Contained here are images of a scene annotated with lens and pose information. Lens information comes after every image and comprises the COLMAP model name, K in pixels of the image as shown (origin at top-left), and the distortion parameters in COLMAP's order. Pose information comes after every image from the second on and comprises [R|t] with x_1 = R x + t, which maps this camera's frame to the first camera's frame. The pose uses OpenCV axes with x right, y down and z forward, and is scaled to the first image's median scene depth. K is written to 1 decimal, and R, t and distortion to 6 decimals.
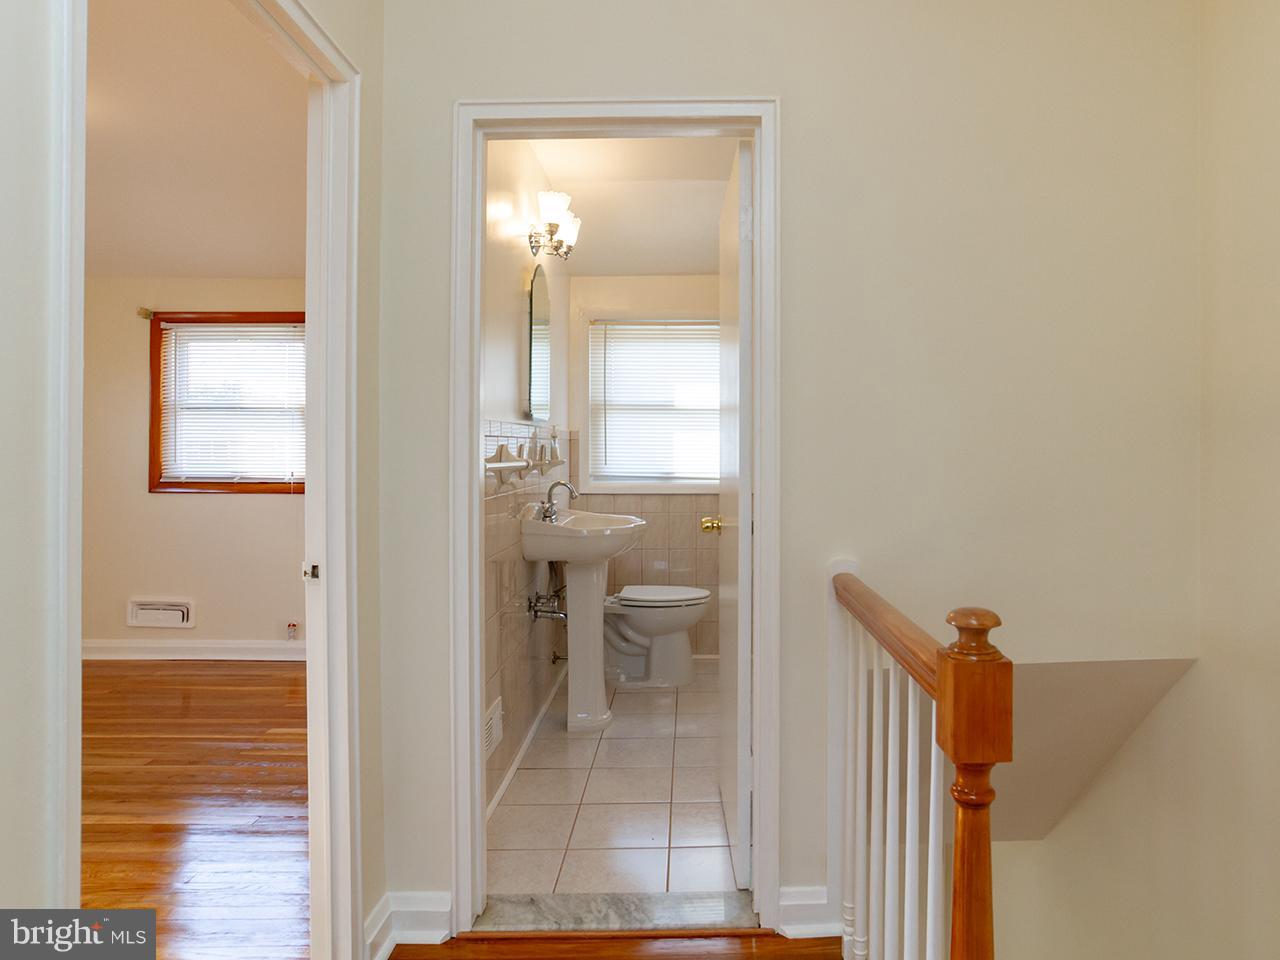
lens RADIAL K [[755.3, 0, 642.5], [0, 755.3, 421.6], [0, 0, 1]] dist [-0.028001, -0.000762]
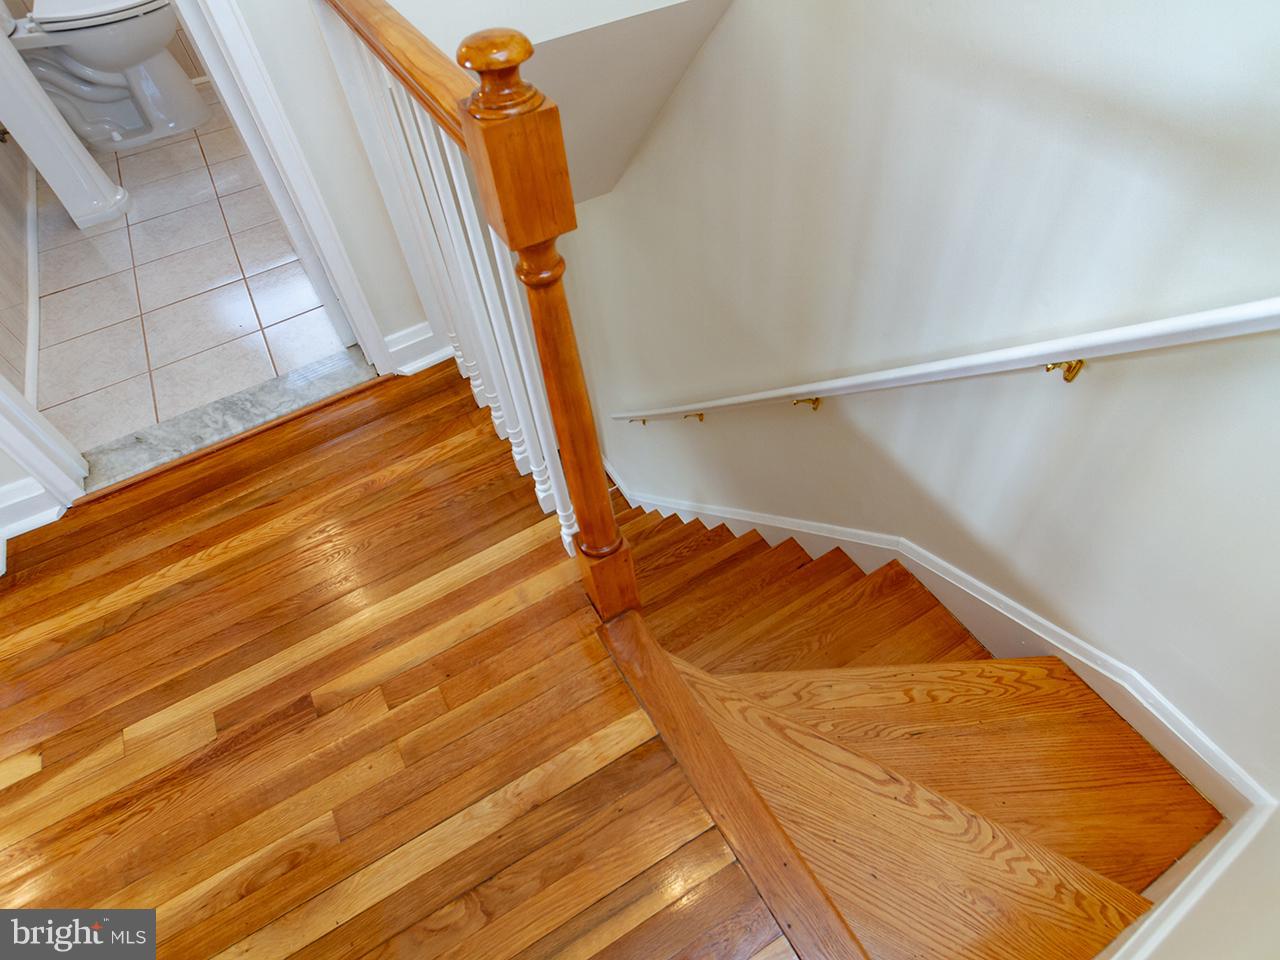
lens RADIAL K [[752.9, 0, 638.0], [0, 752.9, 441.4], [0, 0, 1]] dist [-0.031371, 0.042121]
pose [[0.836574, -0.453837, 0.306879, 0.083126], [0.073244, 0.647771, 0.758306, -0.001581], [-0.542935, -0.611903, 0.575149, 0.150613]]
